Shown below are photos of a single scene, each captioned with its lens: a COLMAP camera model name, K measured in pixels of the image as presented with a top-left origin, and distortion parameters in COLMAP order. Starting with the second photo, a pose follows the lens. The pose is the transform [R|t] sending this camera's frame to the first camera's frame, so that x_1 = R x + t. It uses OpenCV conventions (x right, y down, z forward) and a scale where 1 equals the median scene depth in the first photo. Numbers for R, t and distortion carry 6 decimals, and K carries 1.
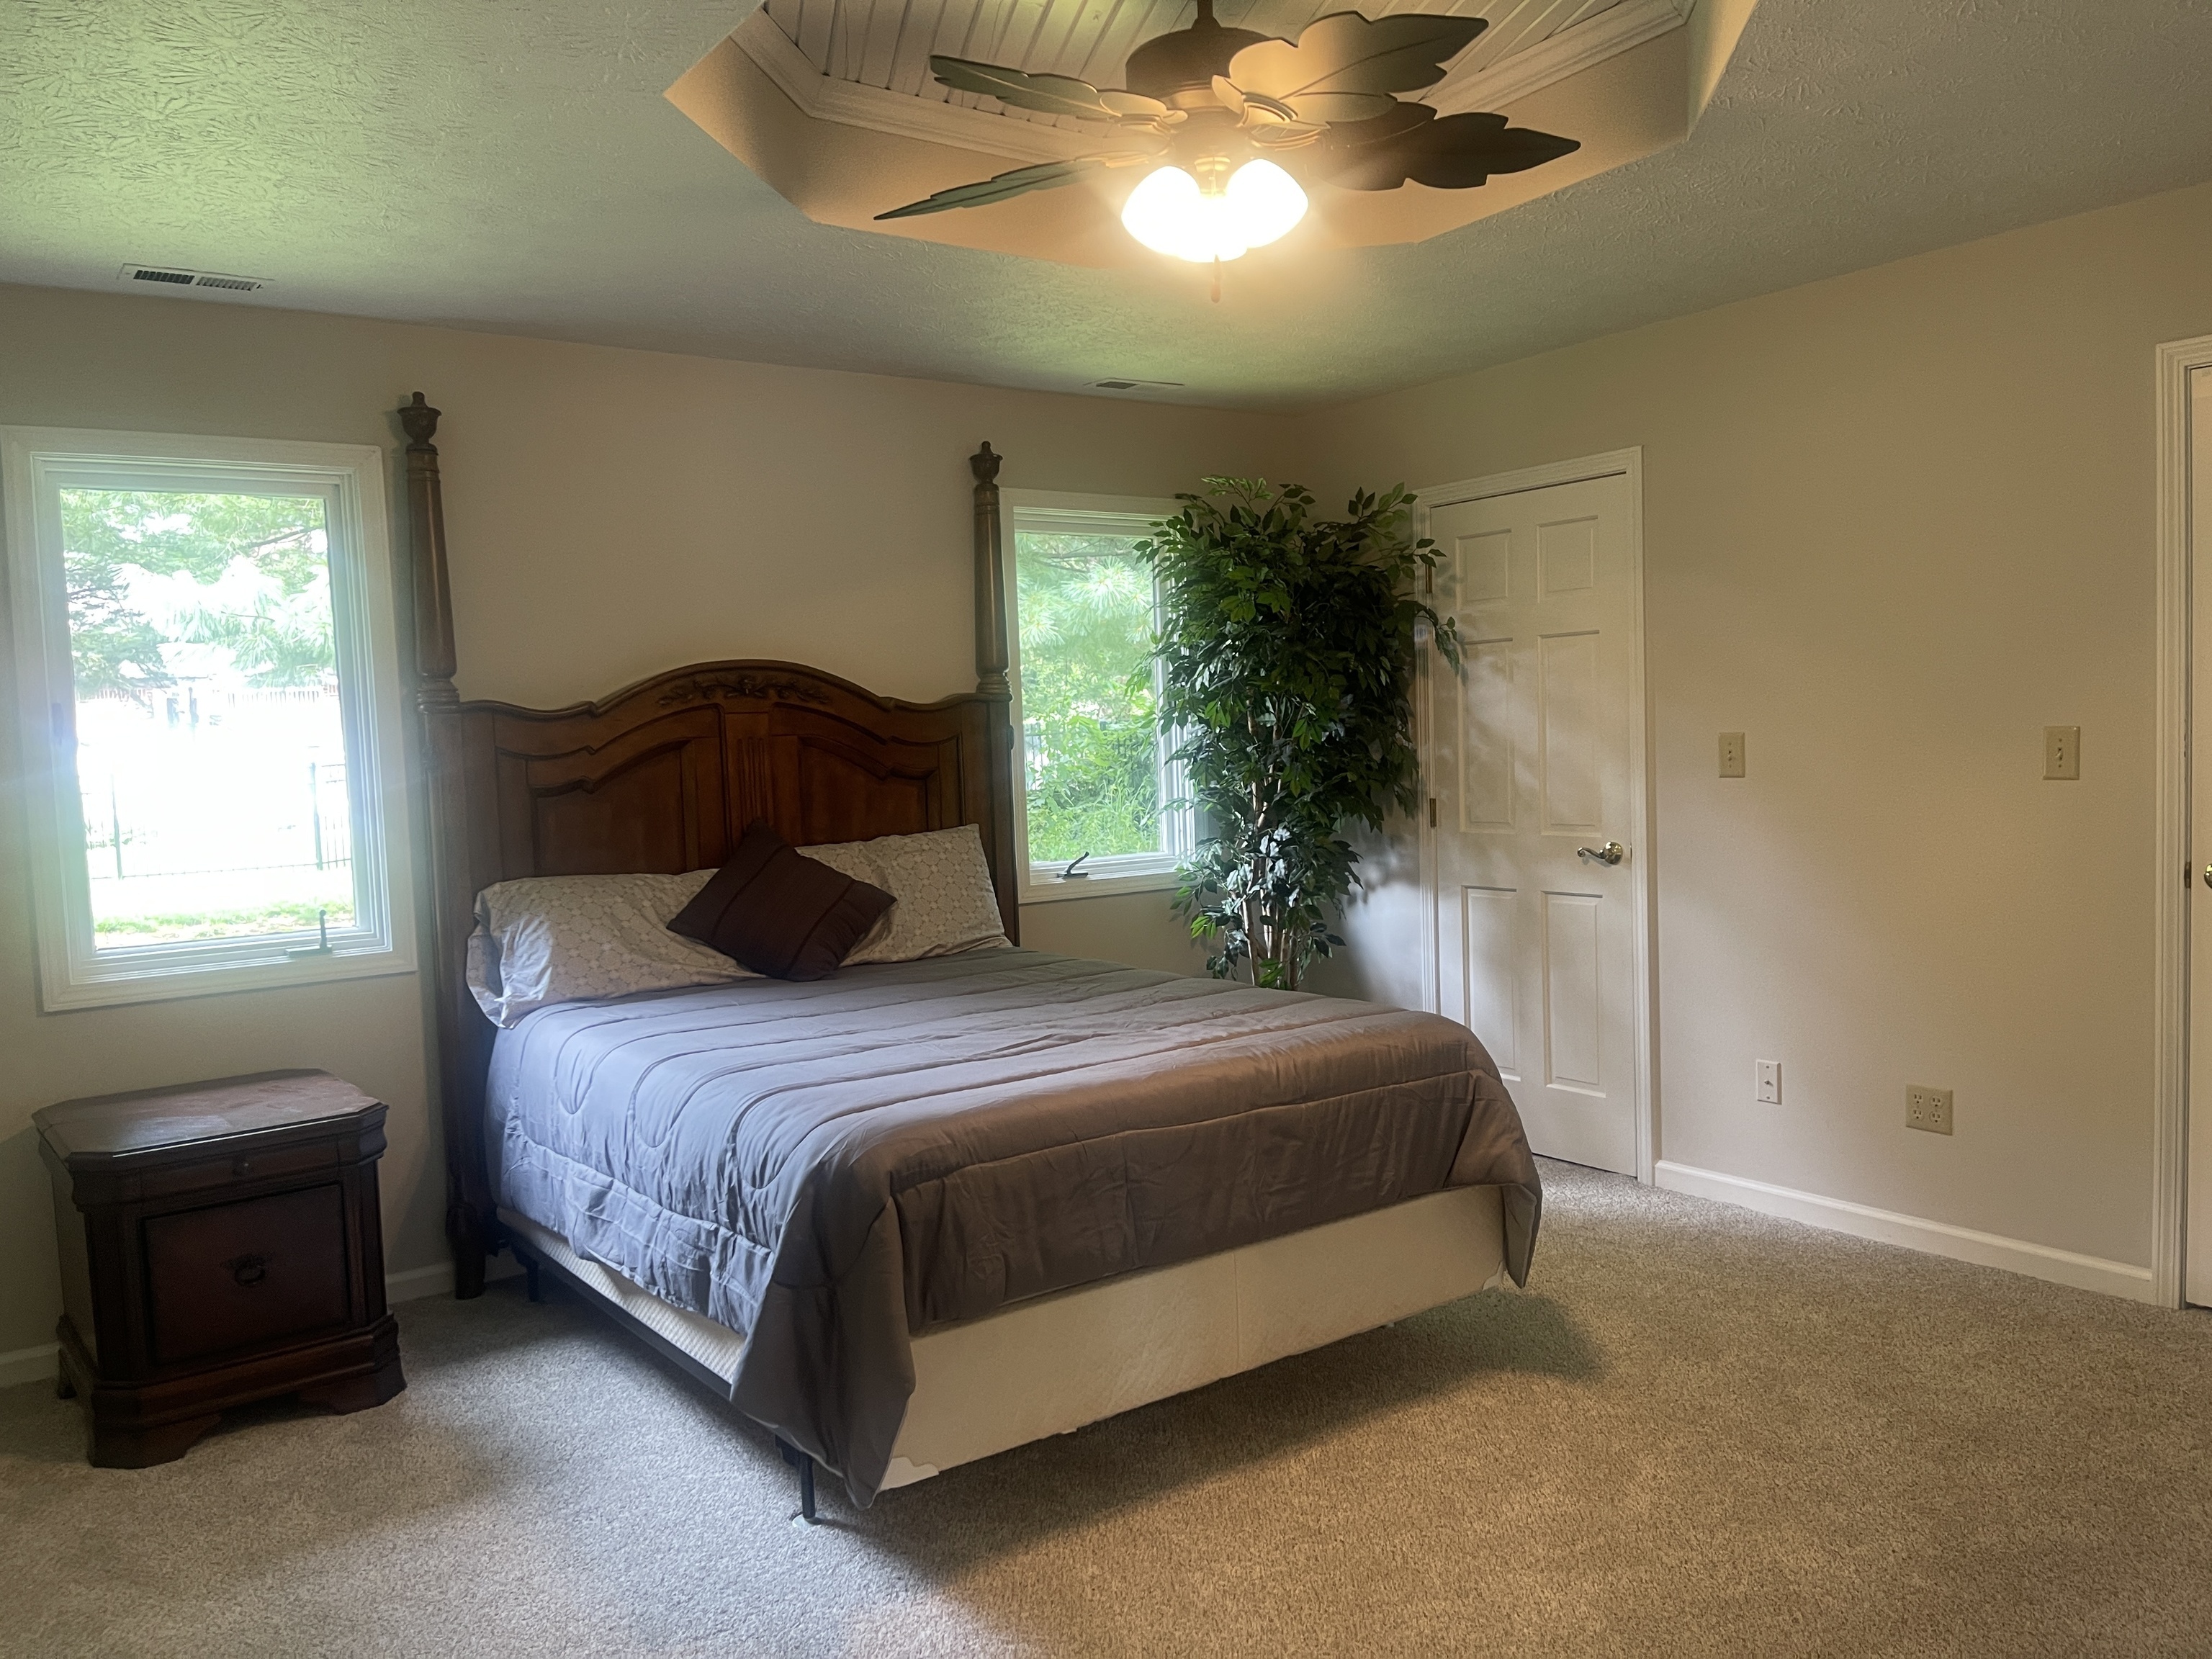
lens RADIAL K [[1678.7, 0, 1114.2], [0, 1678.7, 827.6], [0, 0, 1]] dist [0.006006, -0.001950]
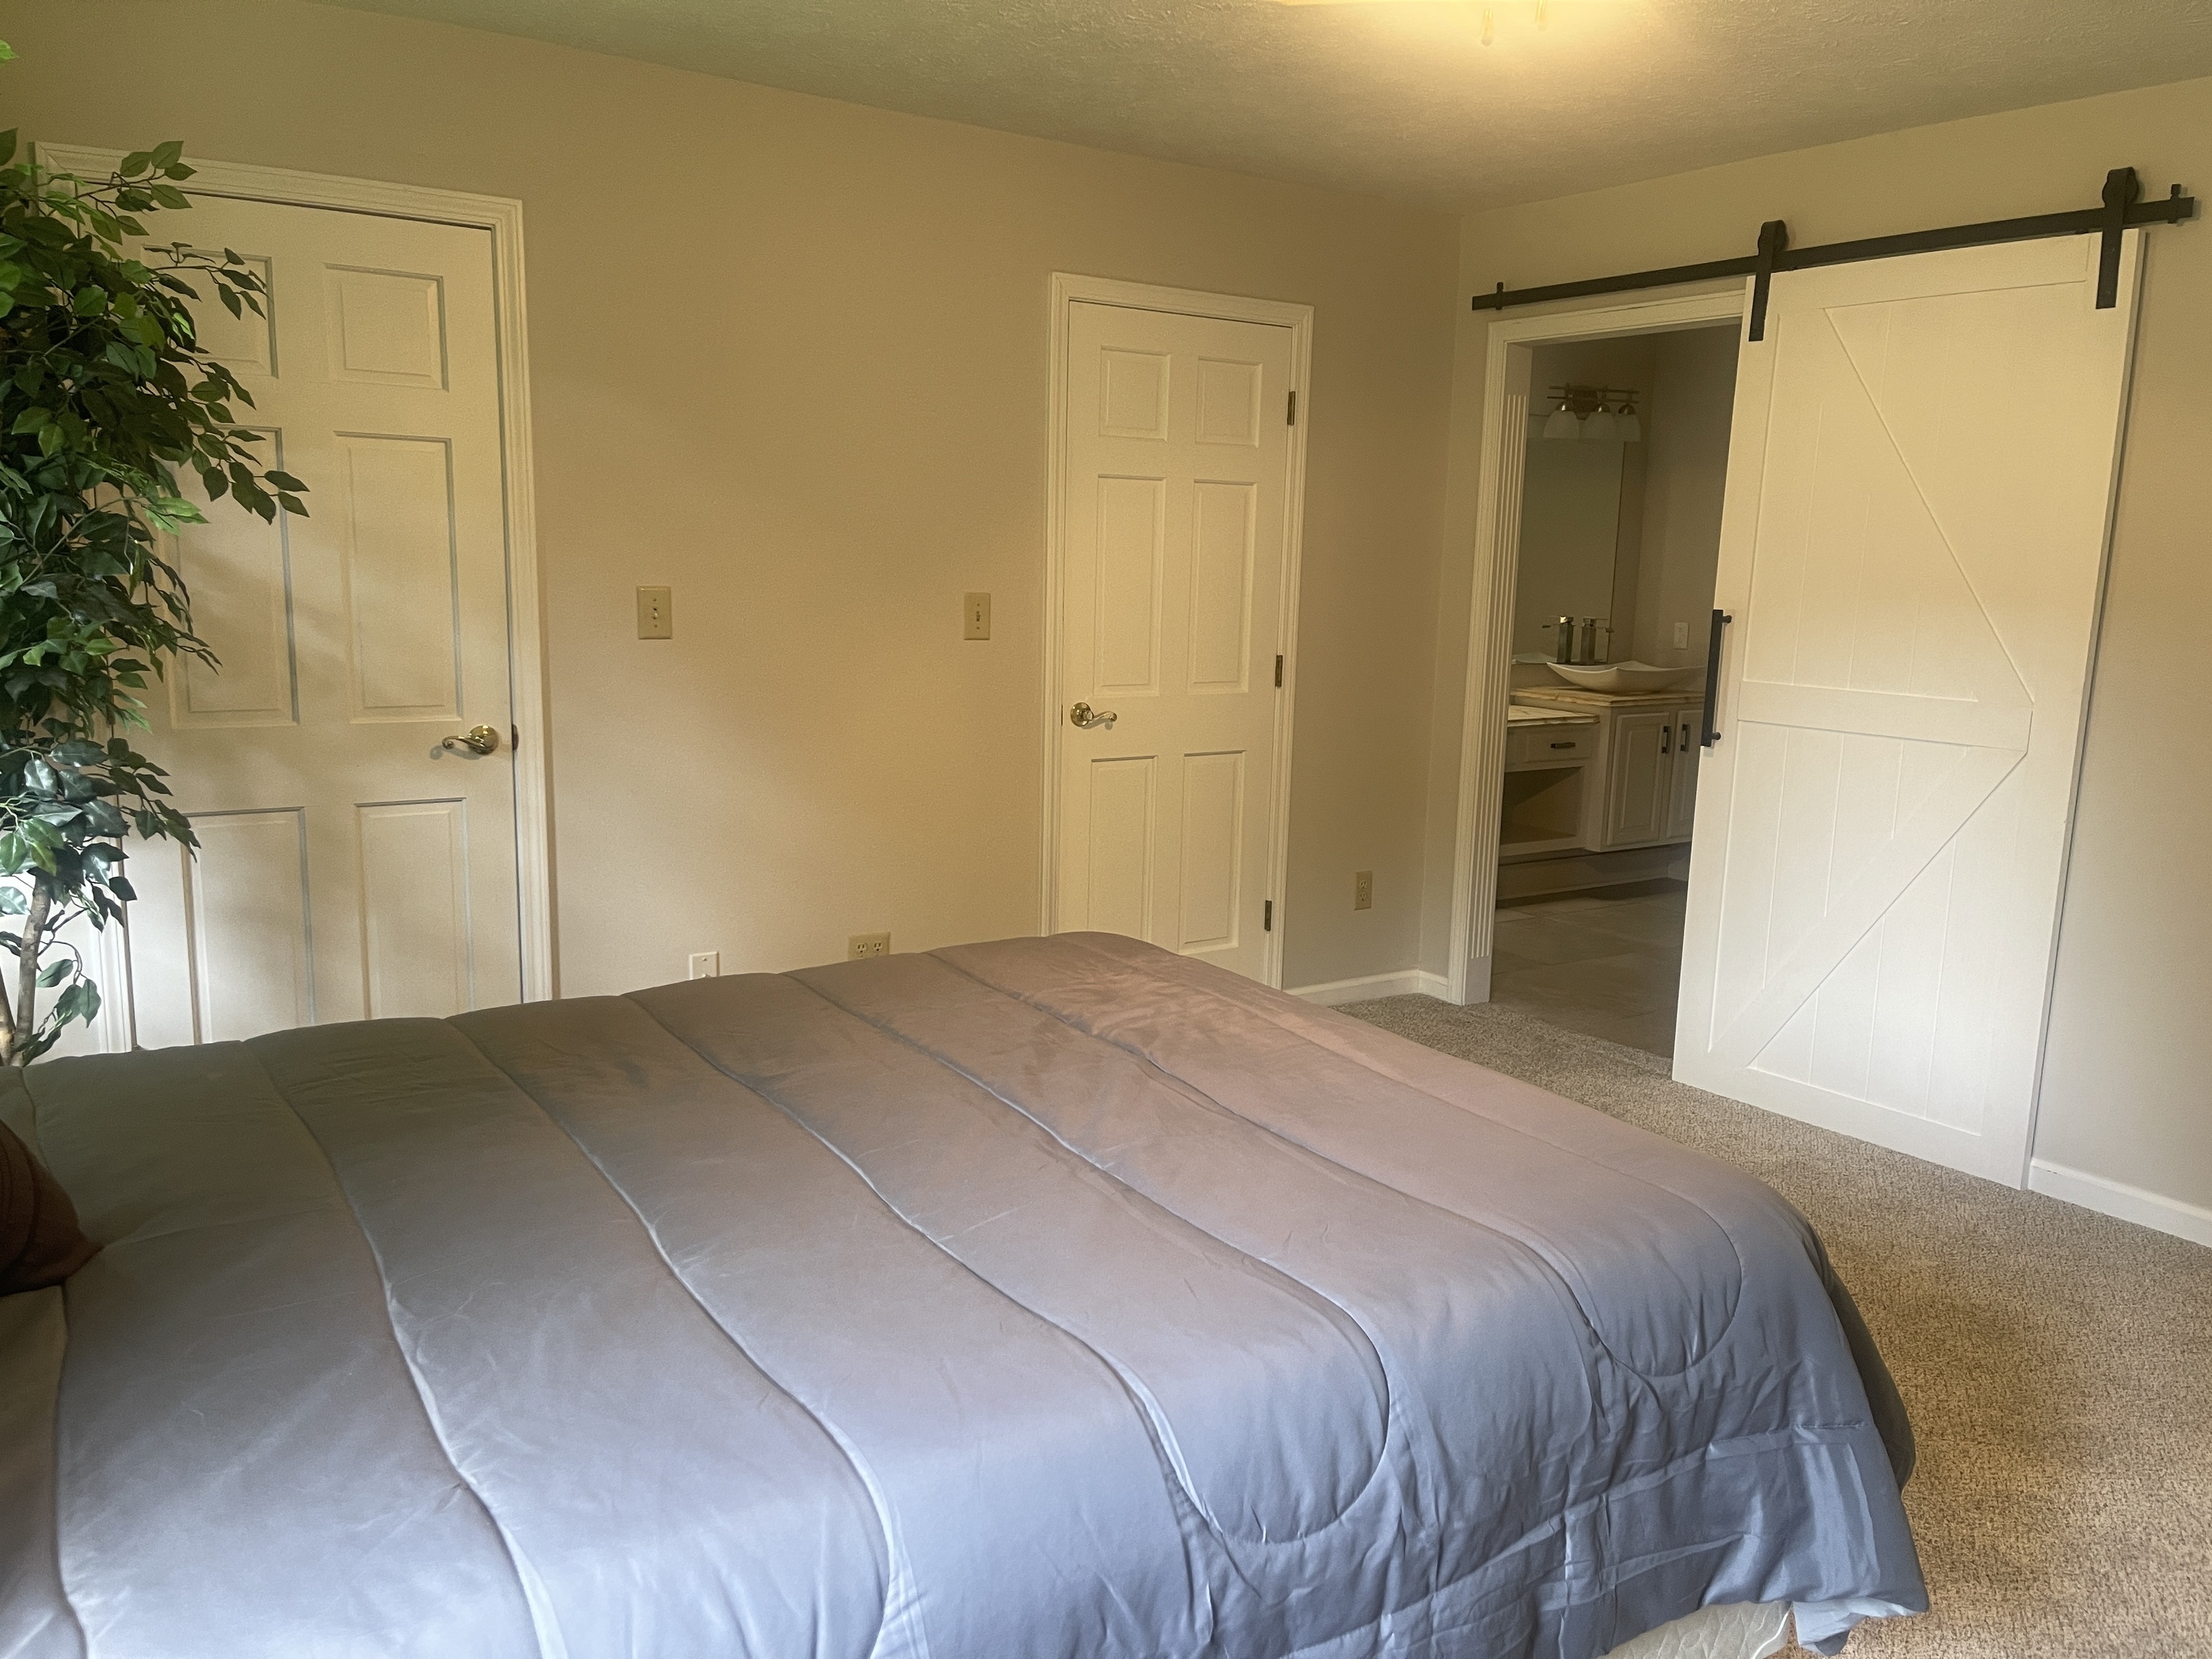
lens RADIAL K [[1678.7, 0, 1115.5], [0, 1678.7, 842.9], [0, 0, 1]] dist [0.006006, -0.001950]
pose [[0.042227, -0.127284, 0.990967, -0.453670], [0.031668, 0.991524, 0.126007, -0.025871], [-0.998606, 0.026061, 0.045900, 0.684623]]
